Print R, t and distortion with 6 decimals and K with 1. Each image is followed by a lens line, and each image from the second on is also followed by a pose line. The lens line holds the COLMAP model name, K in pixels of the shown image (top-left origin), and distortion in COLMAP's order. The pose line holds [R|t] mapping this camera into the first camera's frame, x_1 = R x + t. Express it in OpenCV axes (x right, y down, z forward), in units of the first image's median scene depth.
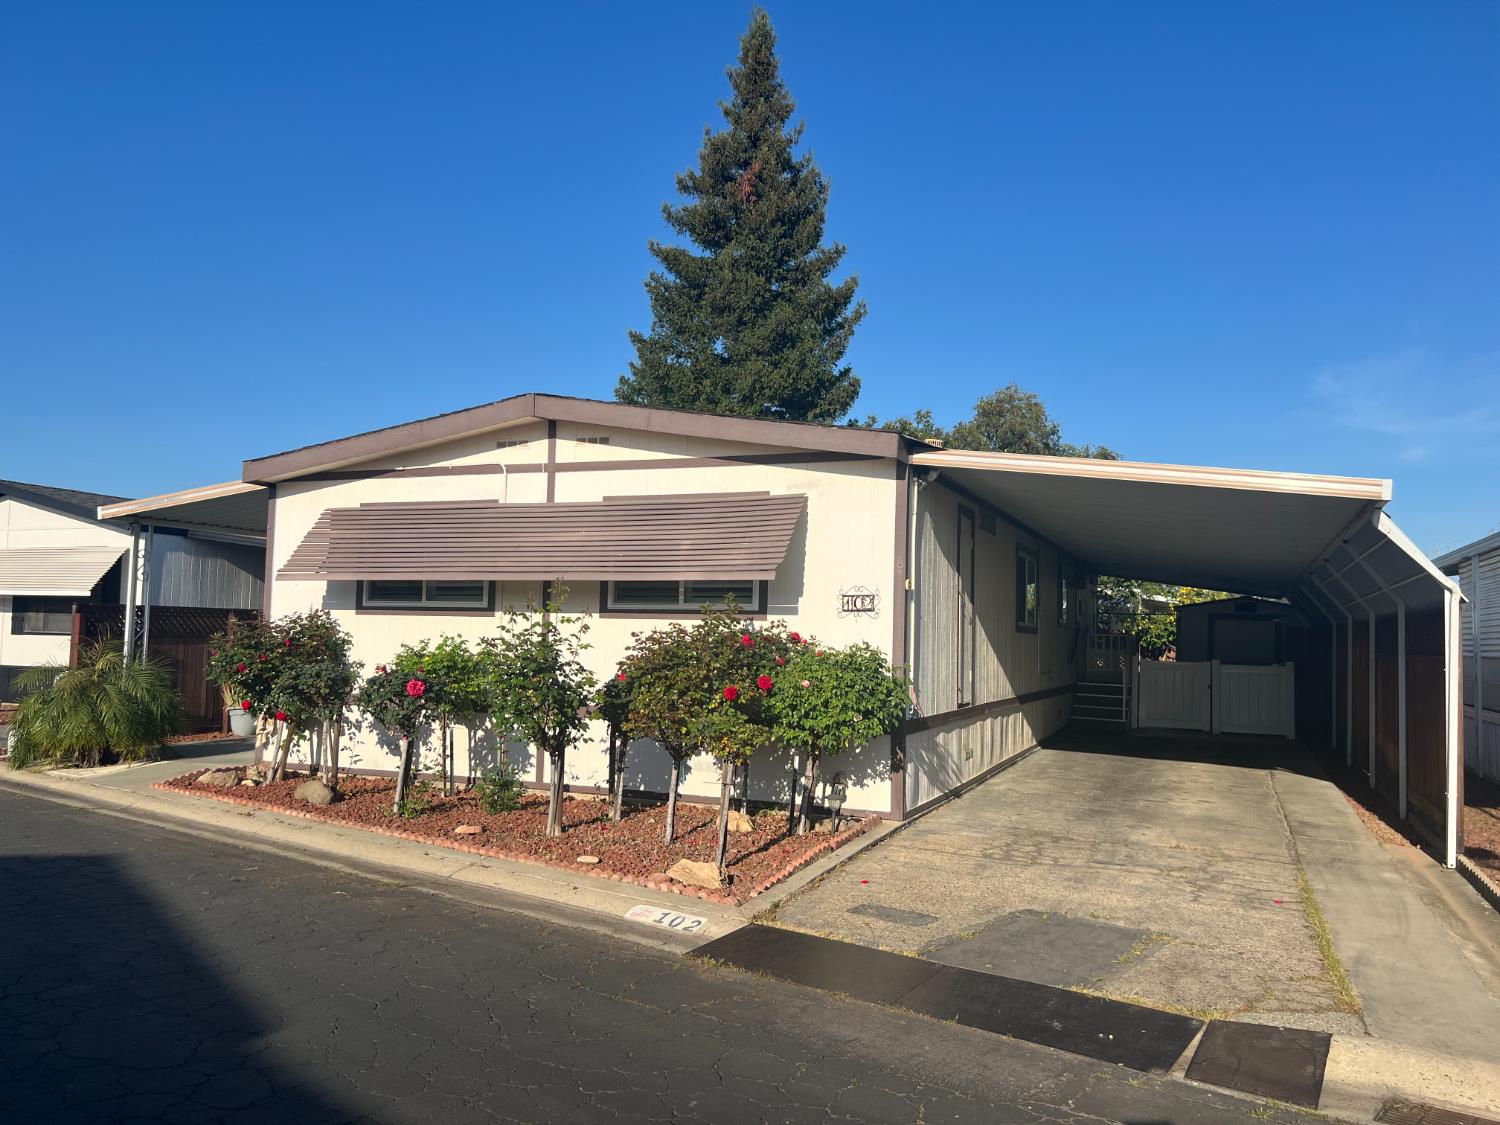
lens RADIAL K [[1123.5, 0, 744.9], [0, 1123.5, 570.0], [0, 0, 1]] dist [0.069223, -0.079906]
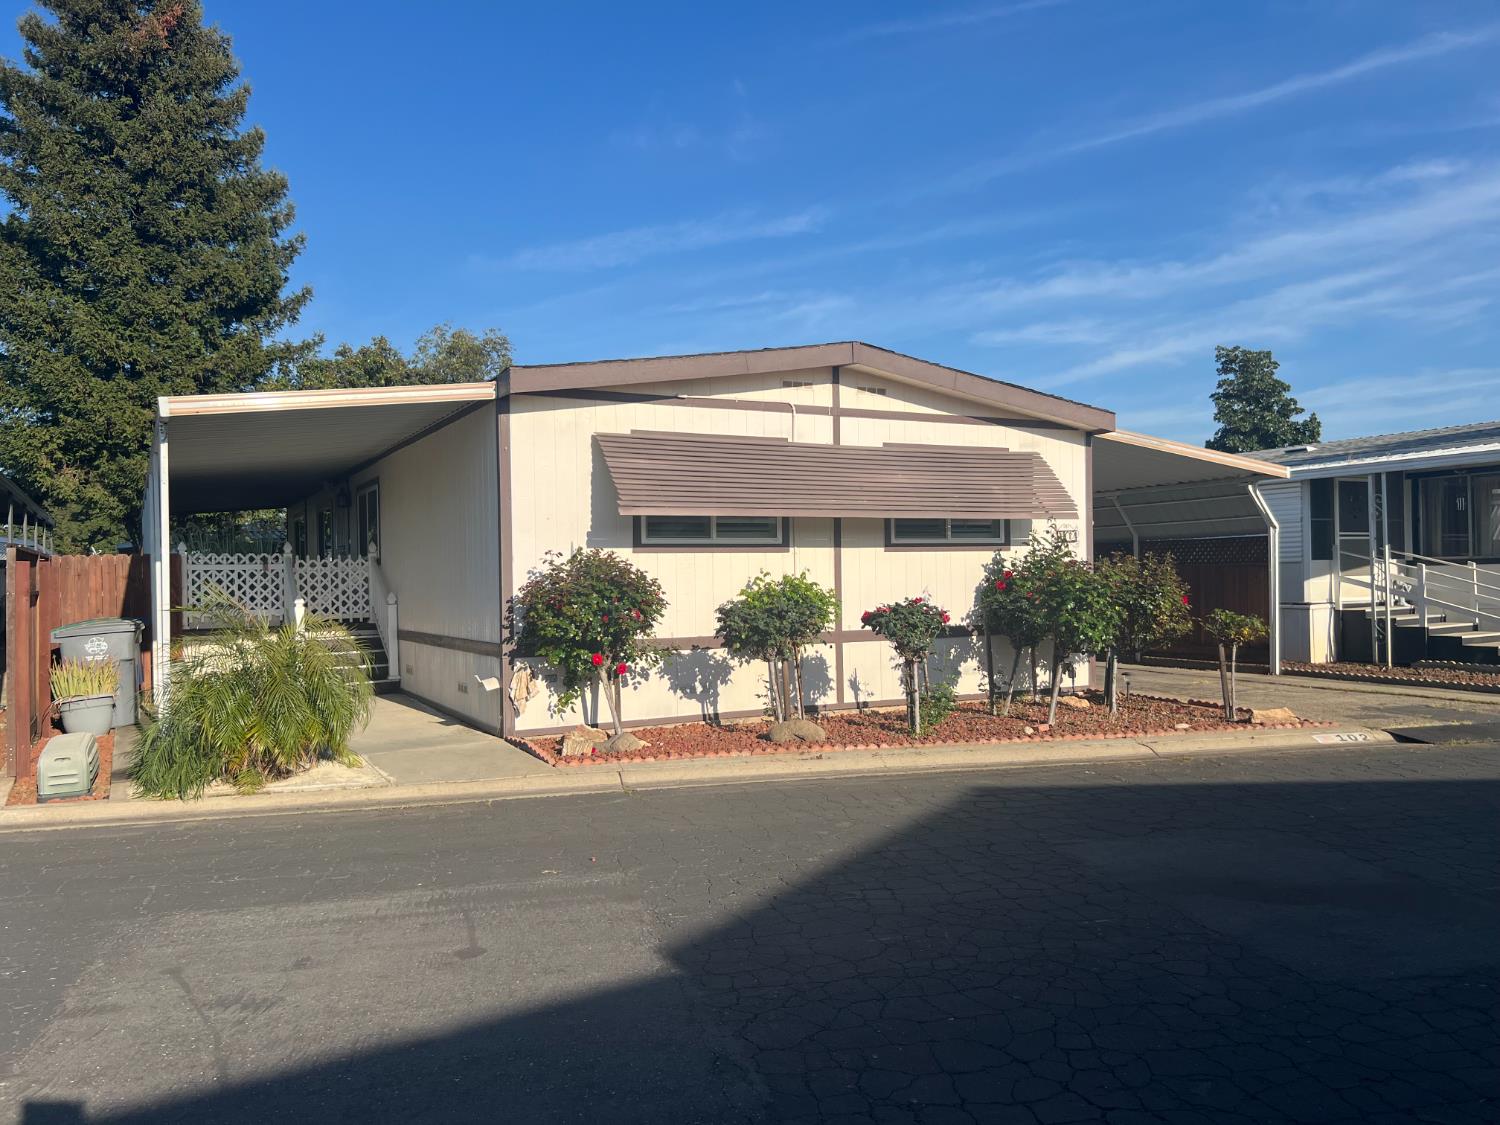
lens RADIAL K [[1123.5, 0, 740.6], [0, 1123.5, 565.7], [0, 0, 1]] dist [0.069223, -0.079906]
pose [[0.634442, -0.026155, 0.772527, -1.054048], [-0.018517, 0.998626, 0.049017, 0.004340], [-0.772748, -0.045403, 0.633087, 0.386629]]
